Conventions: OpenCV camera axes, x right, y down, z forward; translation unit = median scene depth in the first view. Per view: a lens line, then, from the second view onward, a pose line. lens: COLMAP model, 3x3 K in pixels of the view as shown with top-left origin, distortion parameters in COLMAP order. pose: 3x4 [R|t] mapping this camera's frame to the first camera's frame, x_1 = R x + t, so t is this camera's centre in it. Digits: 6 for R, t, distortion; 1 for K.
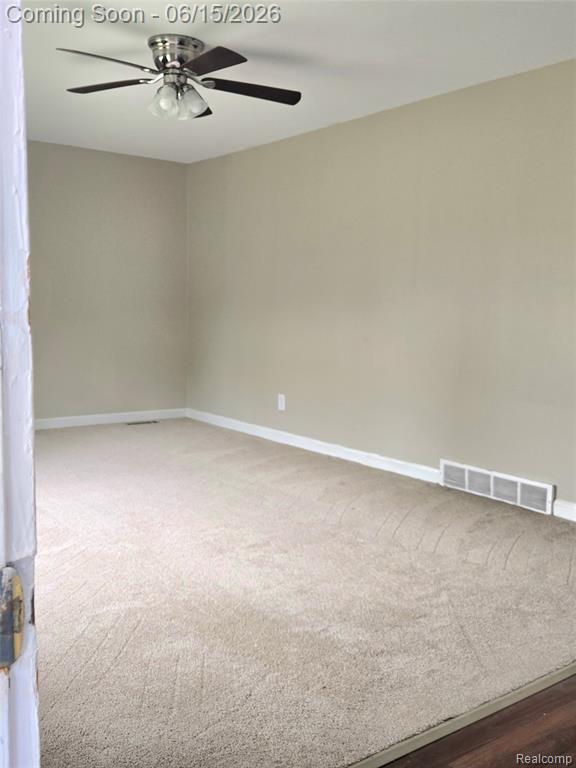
lens RADIAL K [[736.8, 0, 291.7], [0, 736.8, 384.0], [0, 0, 1]] dist [0.040970, 0.000000]
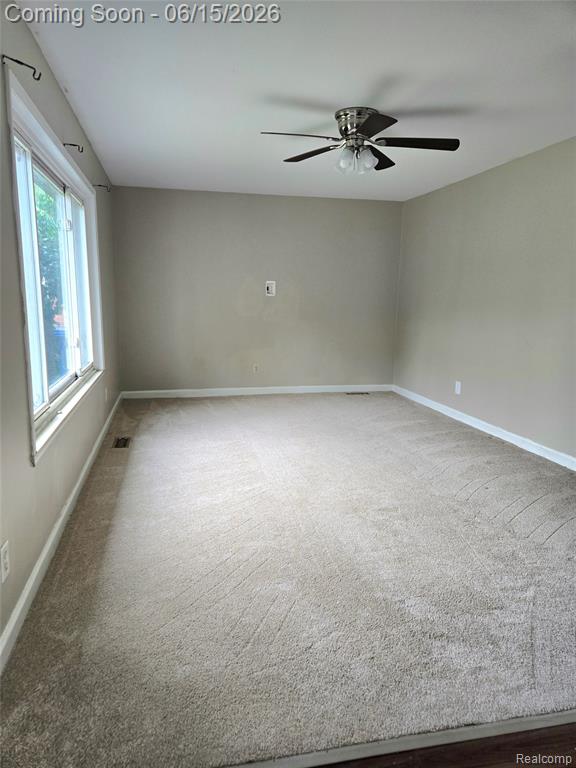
lens RADIAL K [[513.6, 0, 265.2], [0, 513.6, 385.4], [0, 0, 1]] dist [0.066204, -0.054430]
pose [[0.906338, 0.067273, -0.417163, 0.116019], [-0.045120, 0.997009, 0.062752, -0.040749], [0.420137, -0.038052, 0.906663, 0.102164]]
